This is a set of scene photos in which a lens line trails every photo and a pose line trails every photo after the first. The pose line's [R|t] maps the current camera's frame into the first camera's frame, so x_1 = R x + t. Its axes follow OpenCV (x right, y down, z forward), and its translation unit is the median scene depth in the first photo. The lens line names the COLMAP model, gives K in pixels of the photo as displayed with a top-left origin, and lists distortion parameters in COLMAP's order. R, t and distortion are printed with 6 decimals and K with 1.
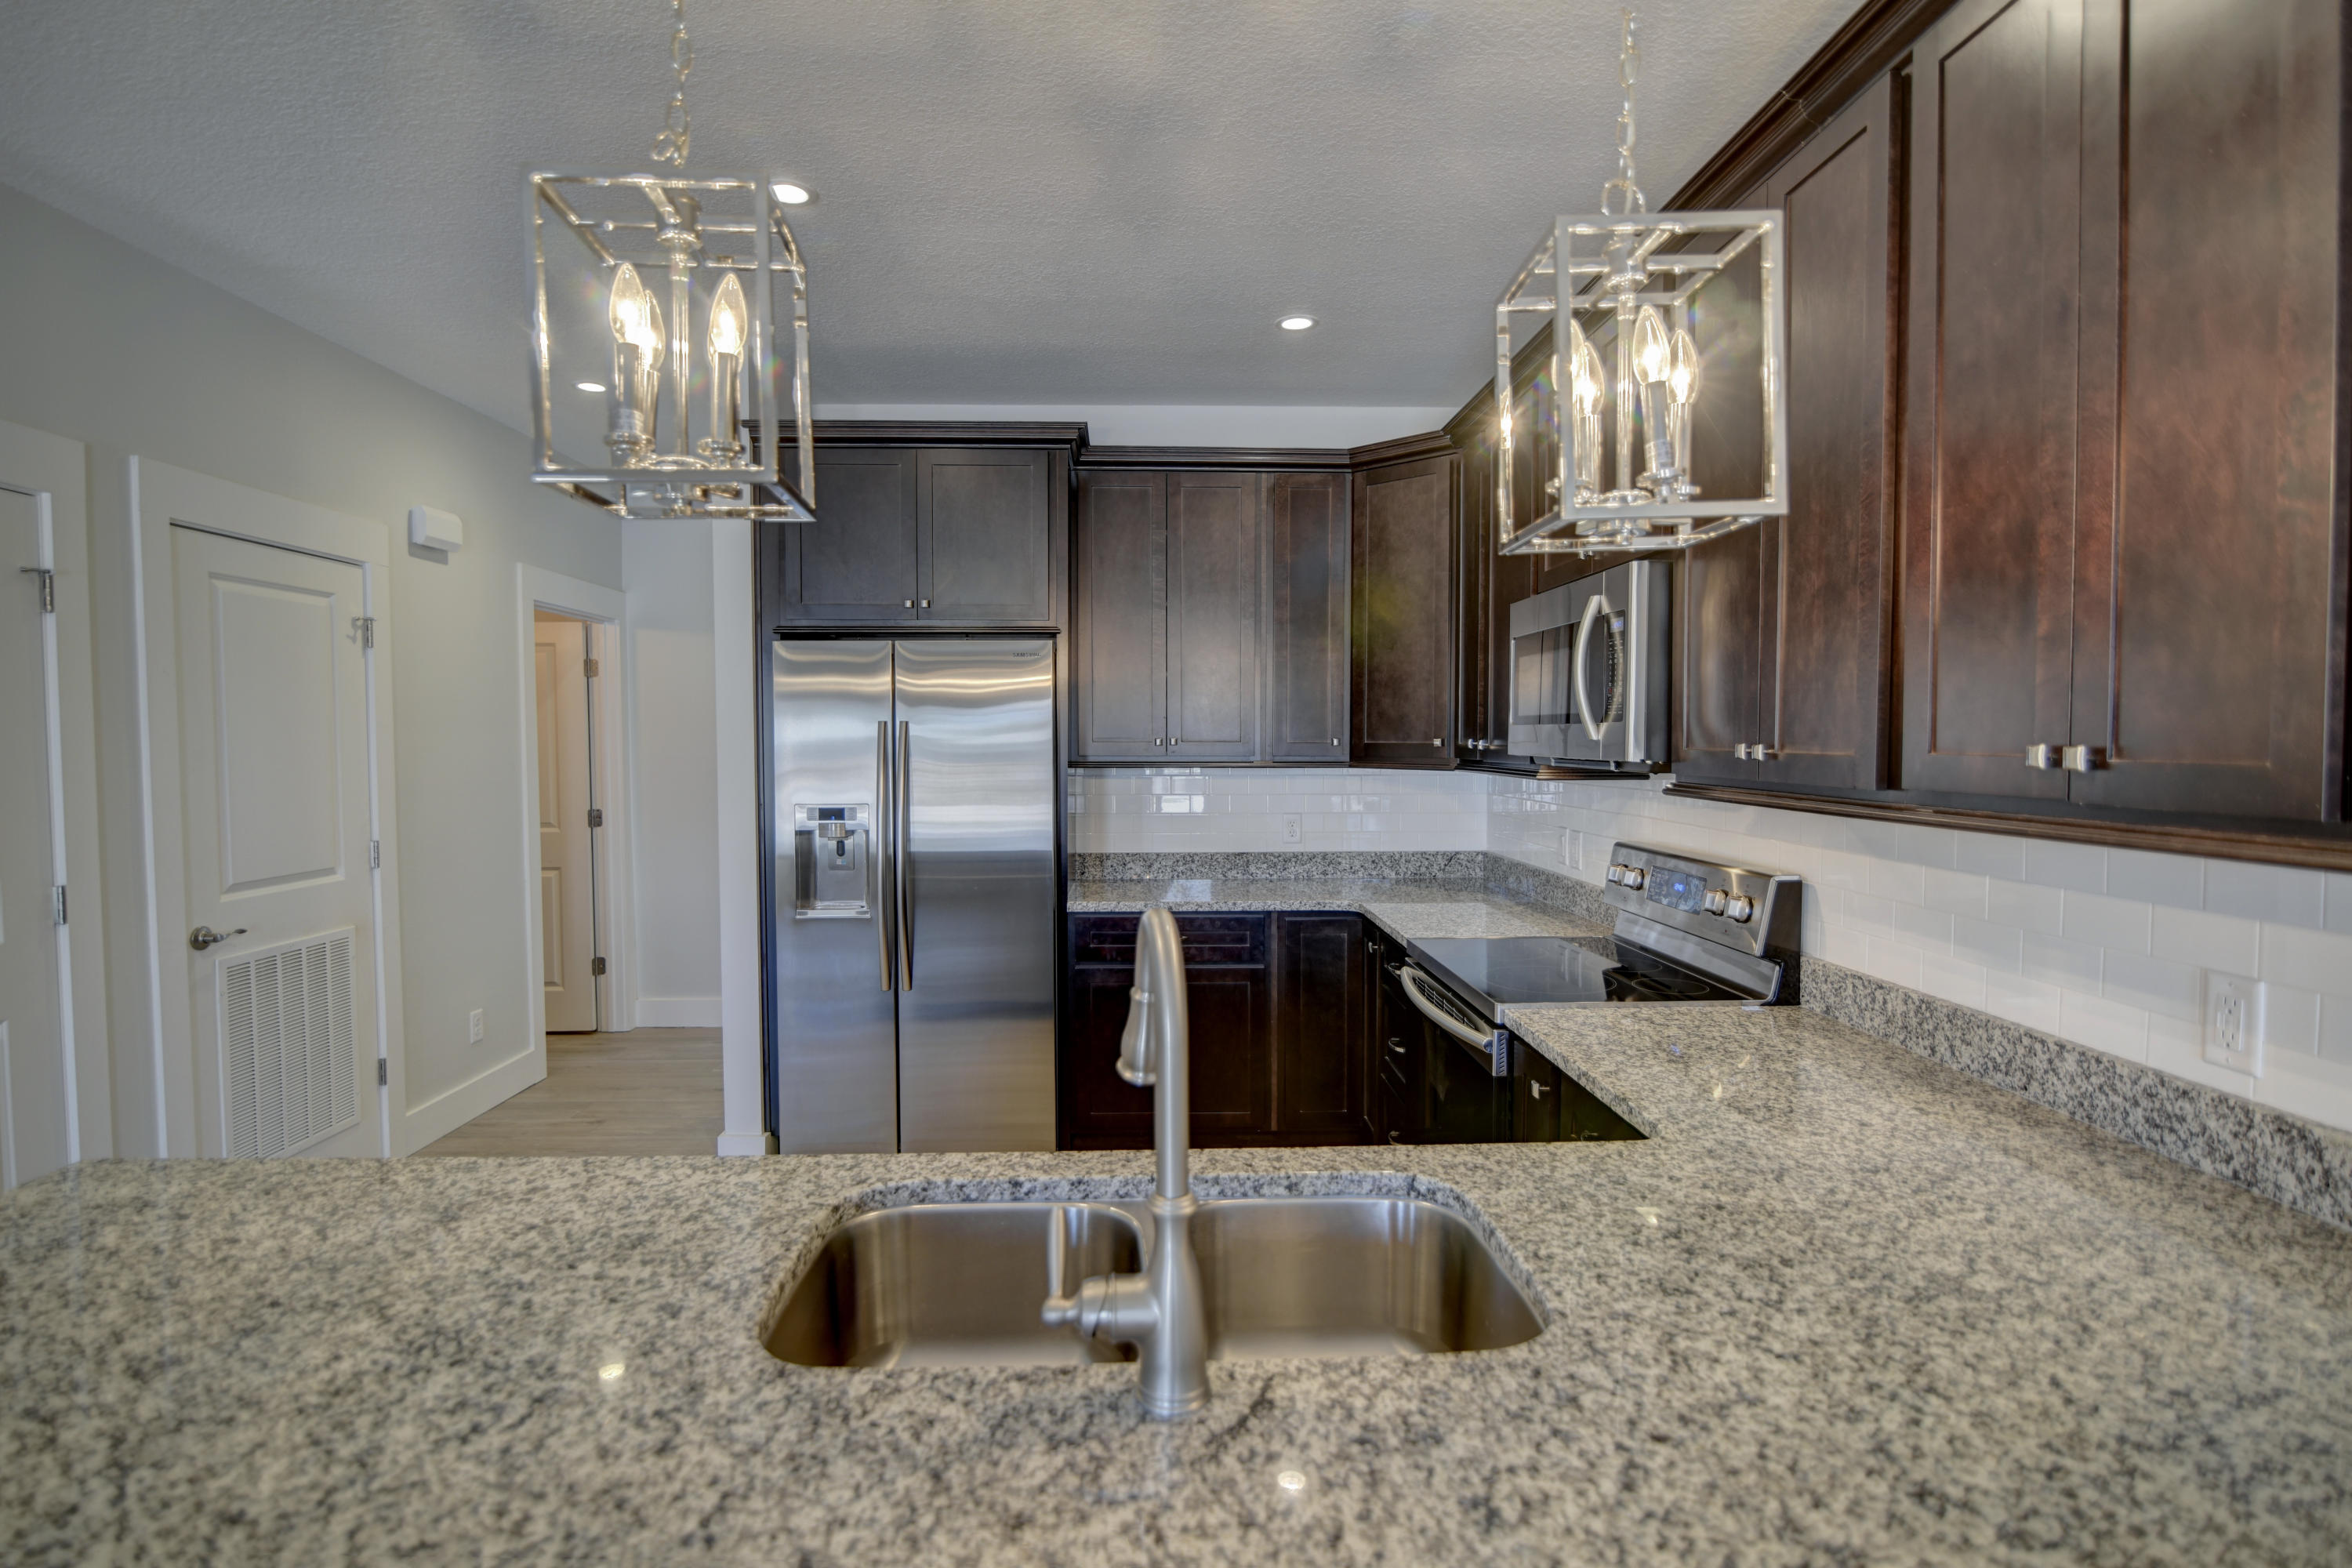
lens RADIAL K [[1090.4, 0, 1176.0], [0, 1090.4, 784.0], [0, 0, 1]] dist [0.000186, 0.000067]
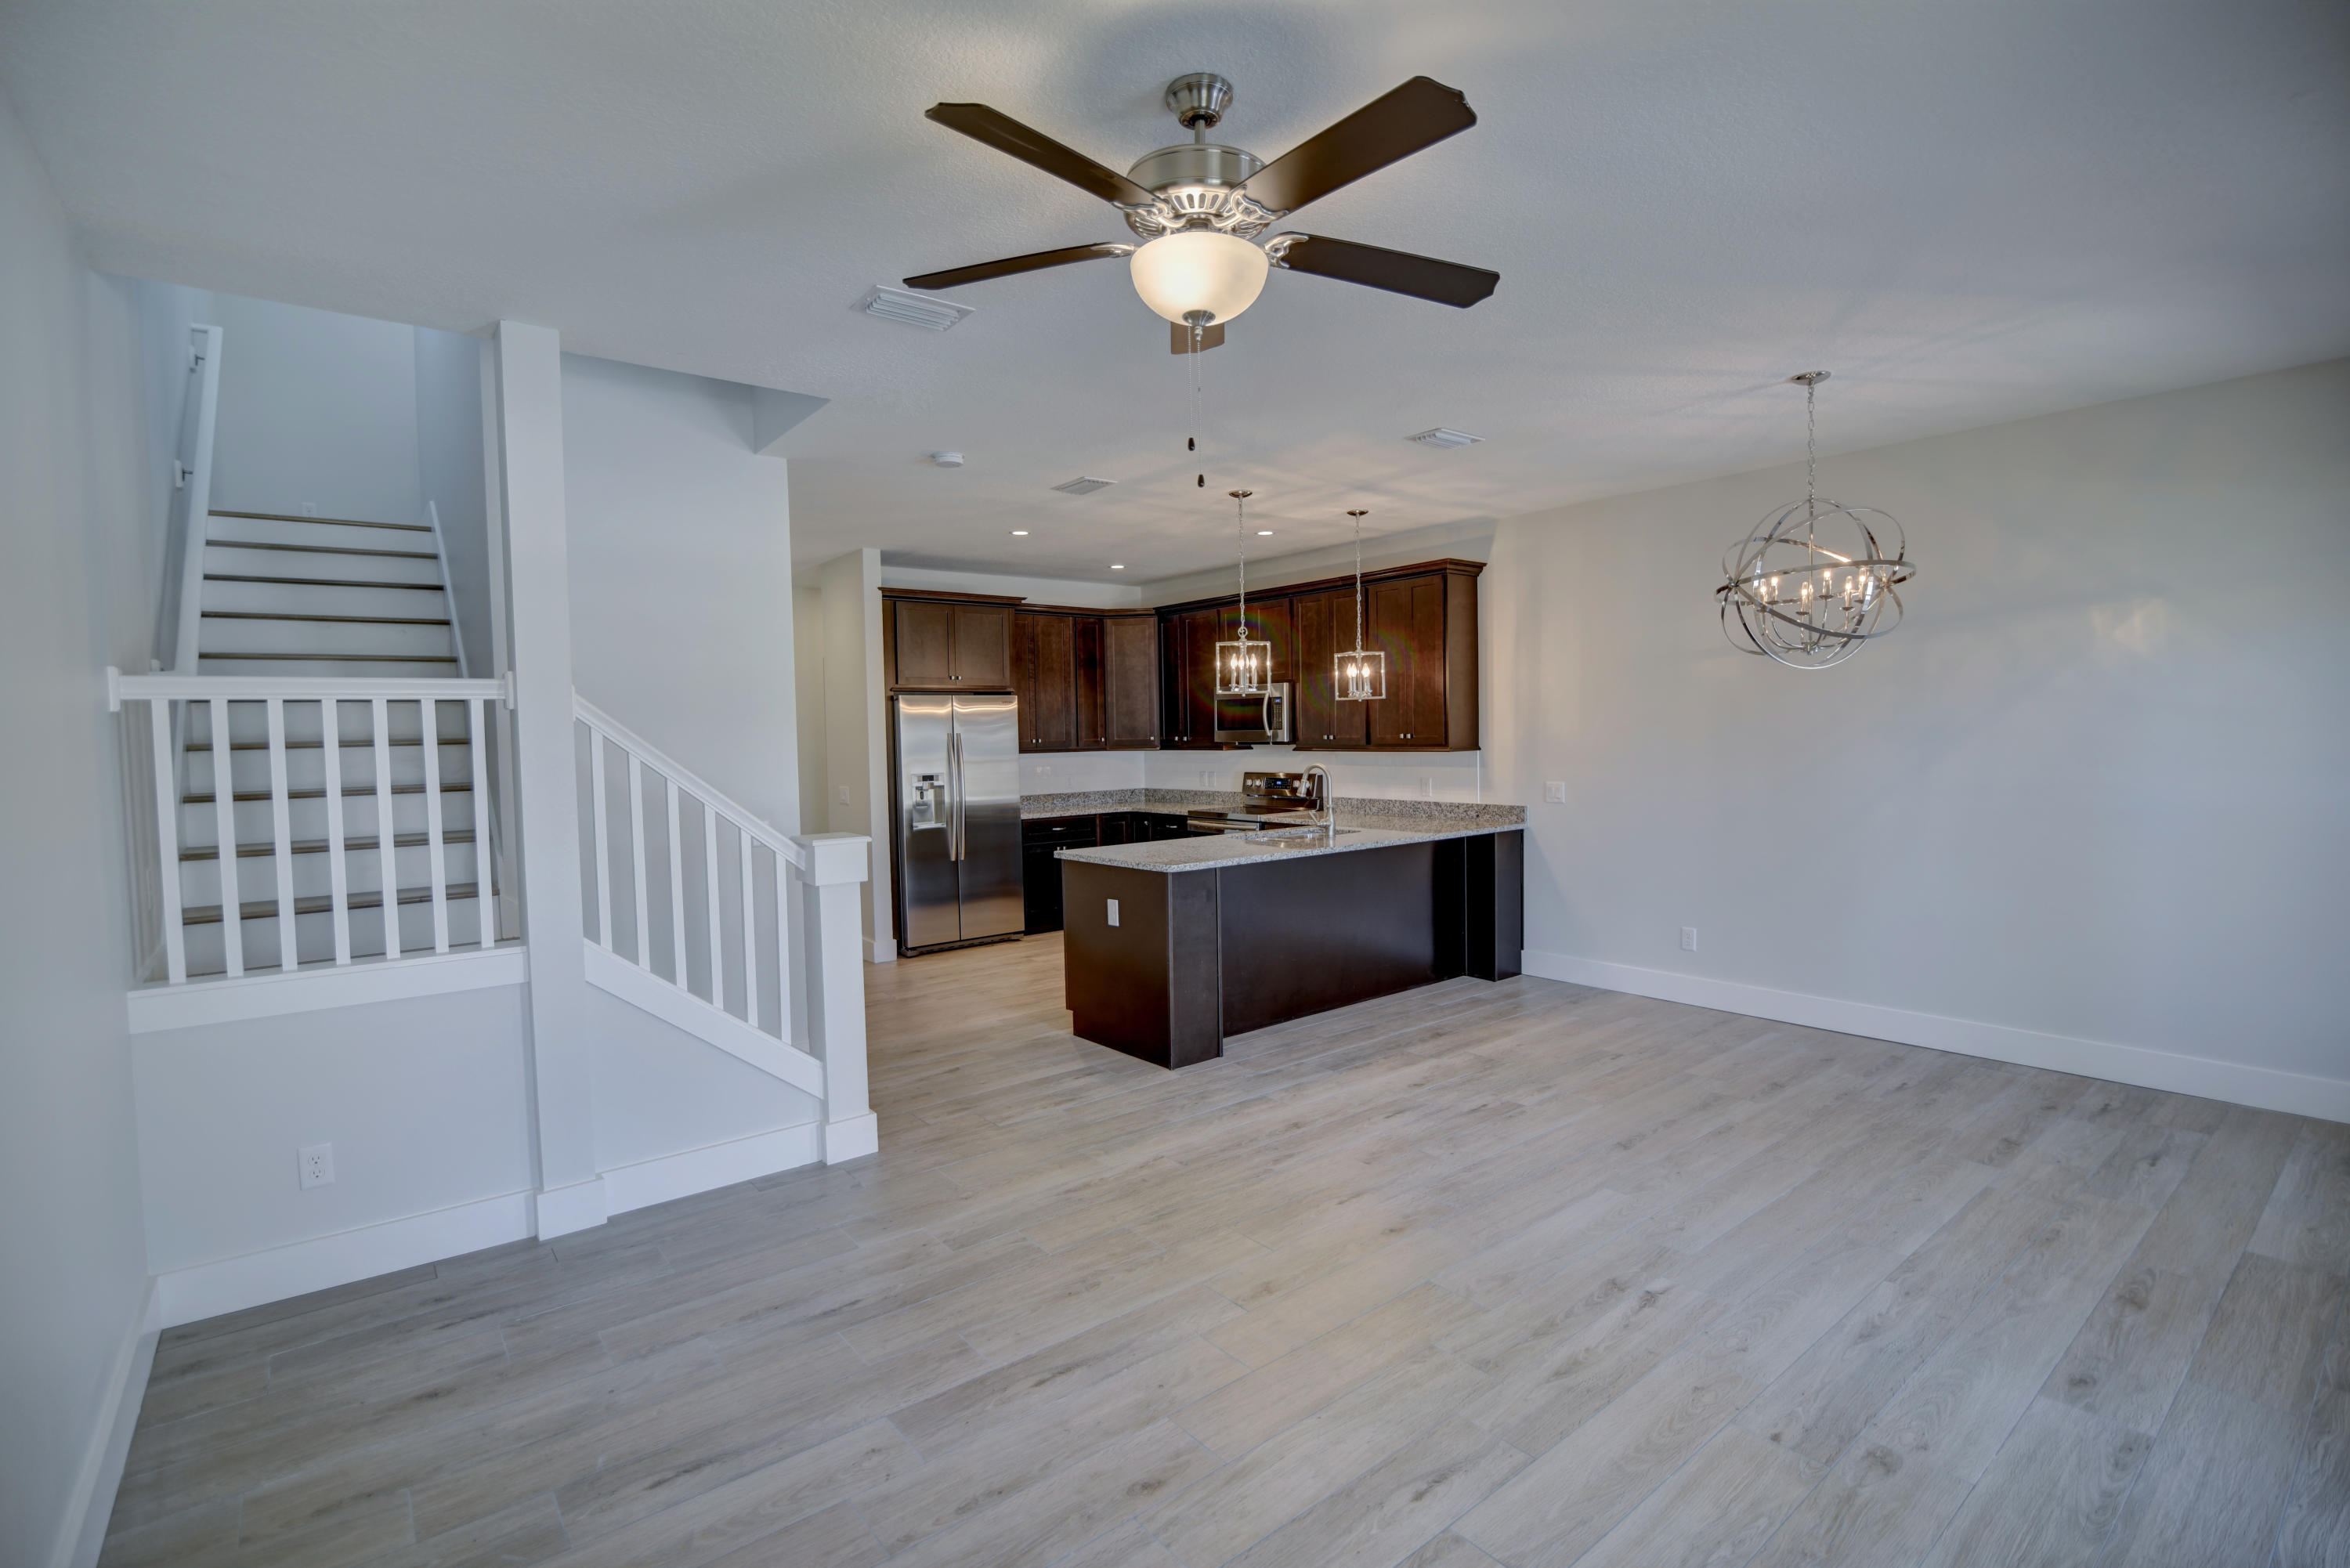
lens RADIAL K [[1089.4, 0, 1175.0], [0, 1089.4, 784.0], [0, 0, 1]] dist [0.000186, 0.000067]
pose [[0.795879, -0.044555, 0.603815, -1.767650], [0.044531, 0.998895, 0.015012, 0.043393], [-0.603816, 0.014941, 0.796983, -1.372975]]
